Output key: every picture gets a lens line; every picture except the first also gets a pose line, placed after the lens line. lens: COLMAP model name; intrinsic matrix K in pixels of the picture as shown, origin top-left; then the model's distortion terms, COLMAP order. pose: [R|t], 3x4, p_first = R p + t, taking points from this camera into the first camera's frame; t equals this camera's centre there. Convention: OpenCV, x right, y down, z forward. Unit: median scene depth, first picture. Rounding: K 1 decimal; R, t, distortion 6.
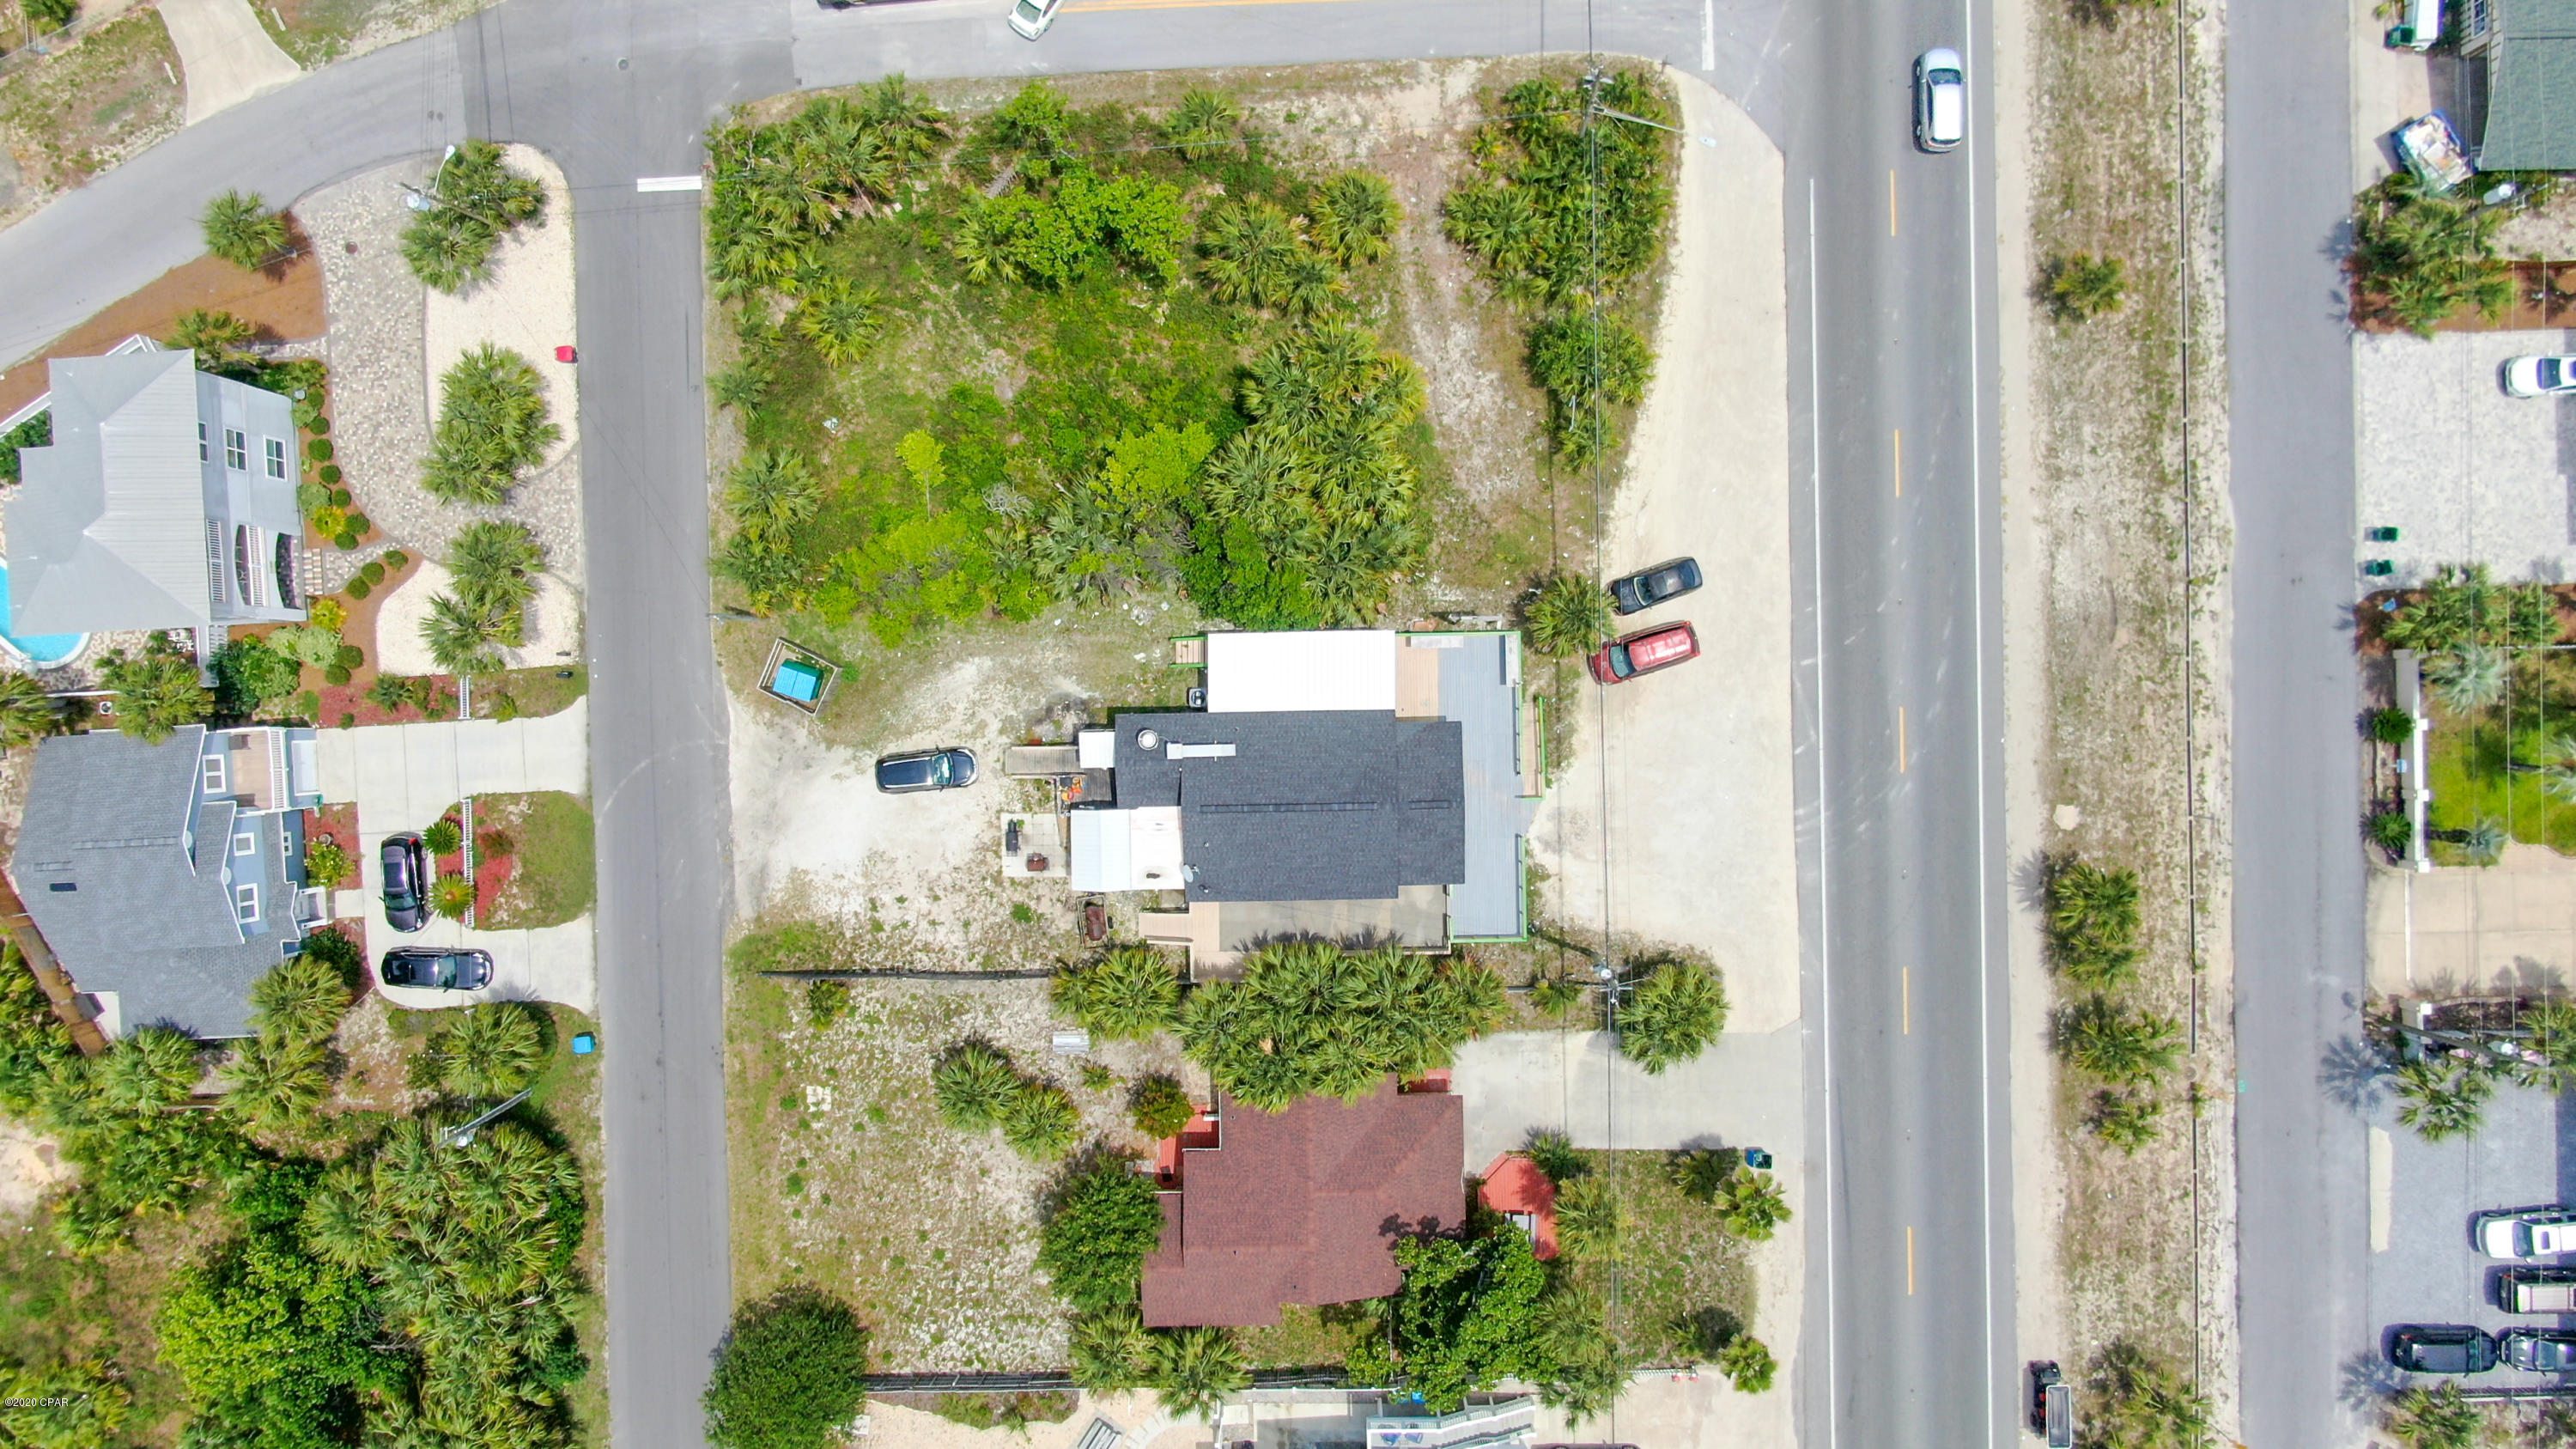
lens RADIAL K [[1850.6, 0, 1288.0], [0, 1850.6, 724.5], [0, 0, 1]] dist [-0.019973, 0.006902]
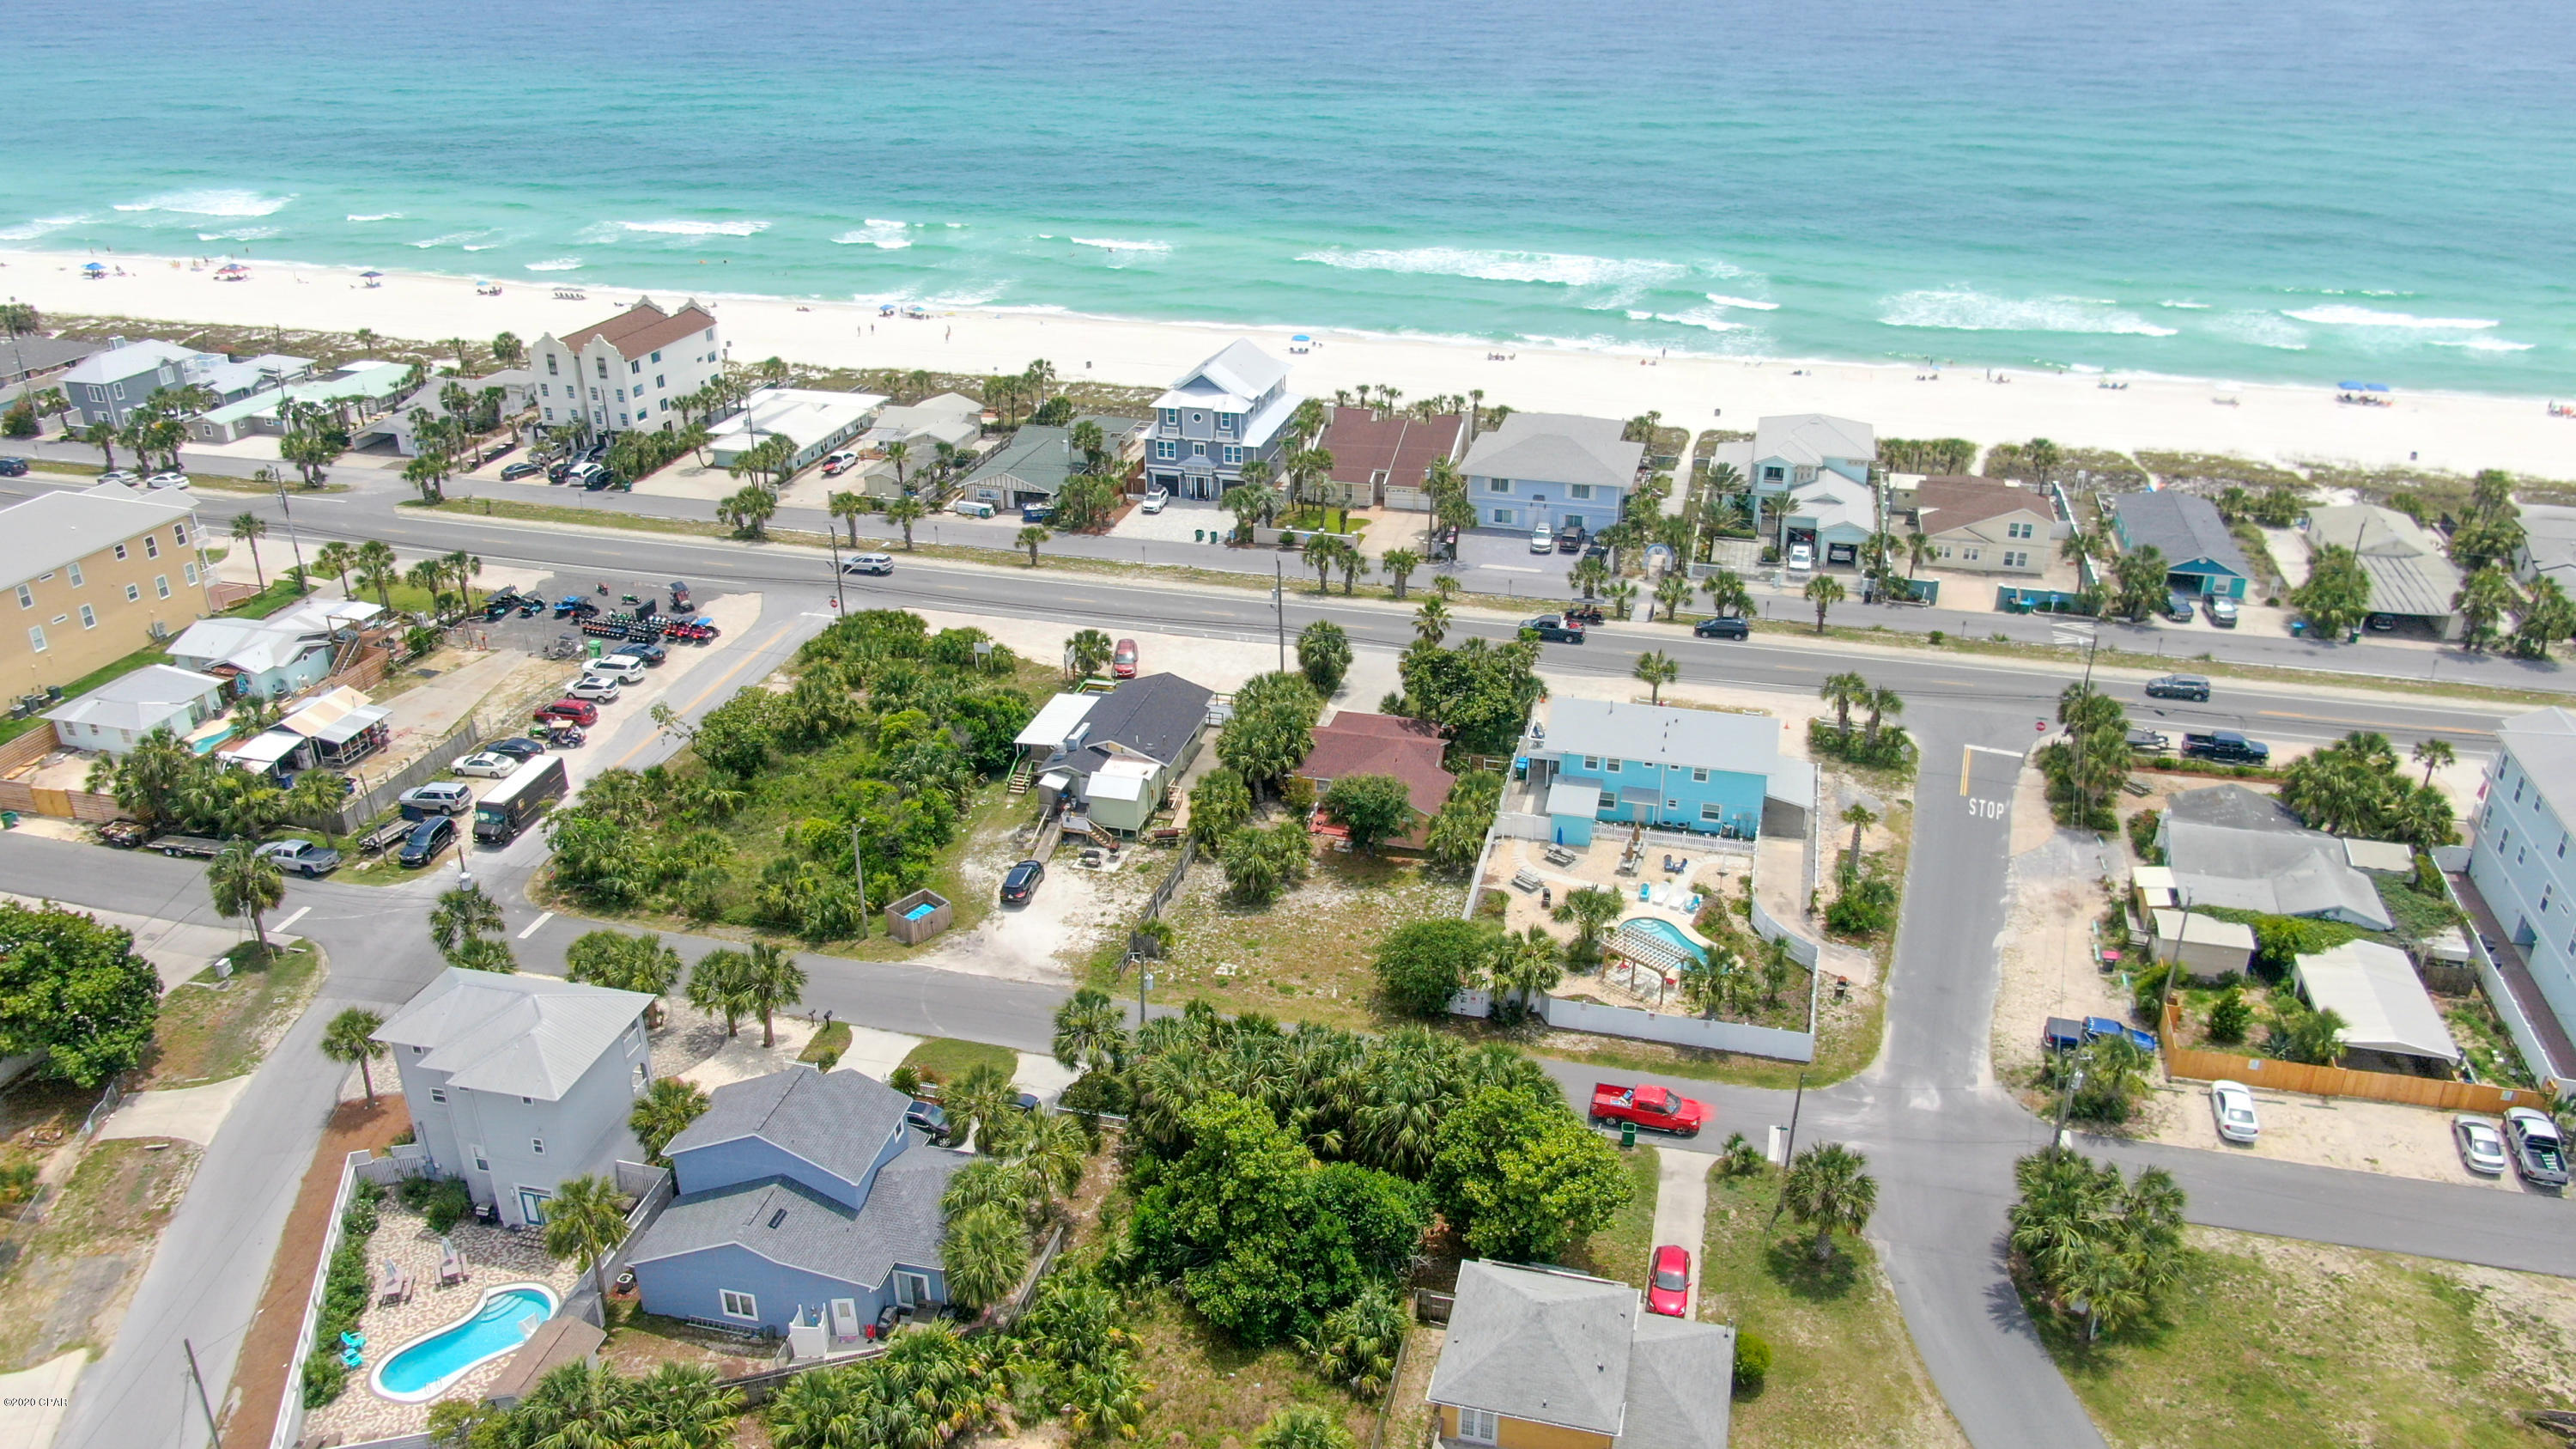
lens RADIAL K [[1850.6, 0, 1288.0], [0, 1850.6, 724.5], [0, 0, 1]] dist [-0.019973, 0.006902]
pose [[0.276826, -0.392418, 0.877140, -1.302189], [0.960894, 0.106356, -0.255677, 0.554745], [0.007043, 0.913617, 0.406515, 0.334274]]
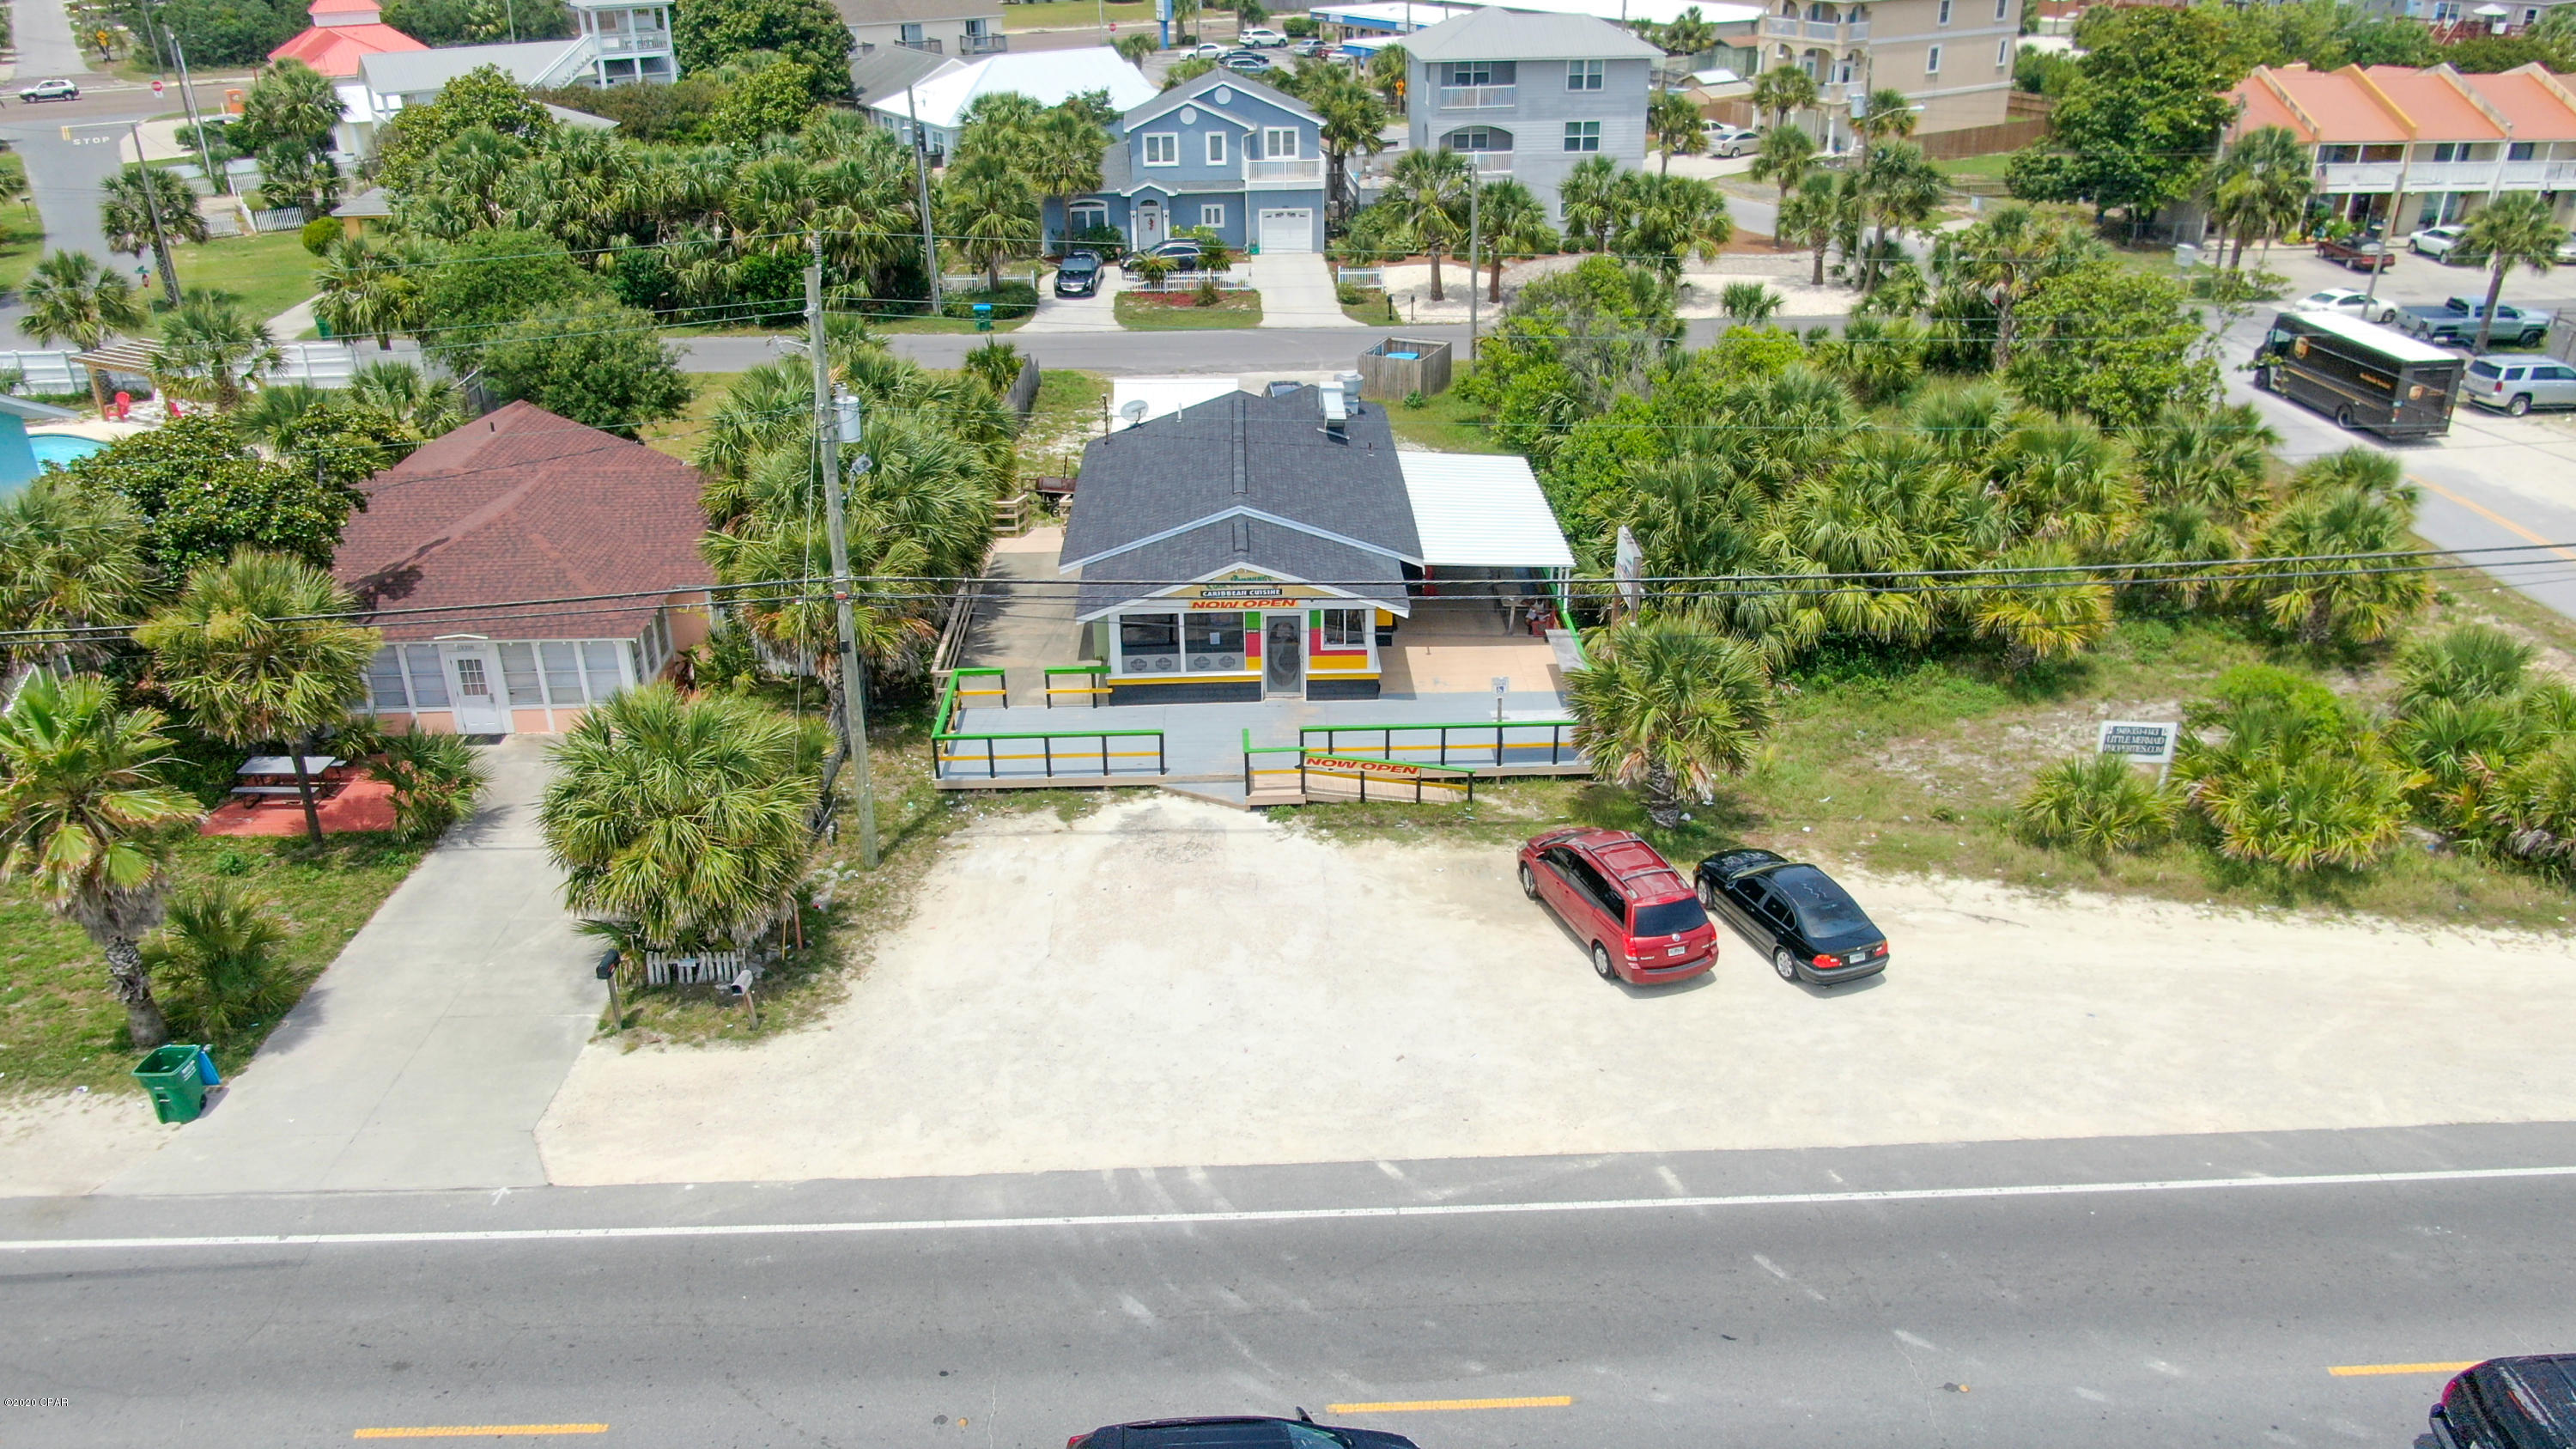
lens RADIAL K [[1850.6, 0, 1288.0], [0, 1850.6, 724.5], [0, 0, 1]] dist [-0.019973, 0.006902]
pose [[0.009127, 0.459852, -0.887948, 0.515110], [-0.999929, 0.011031, -0.004566, 0.030896], [0.007695, 0.887927, 0.459920, 0.768364]]
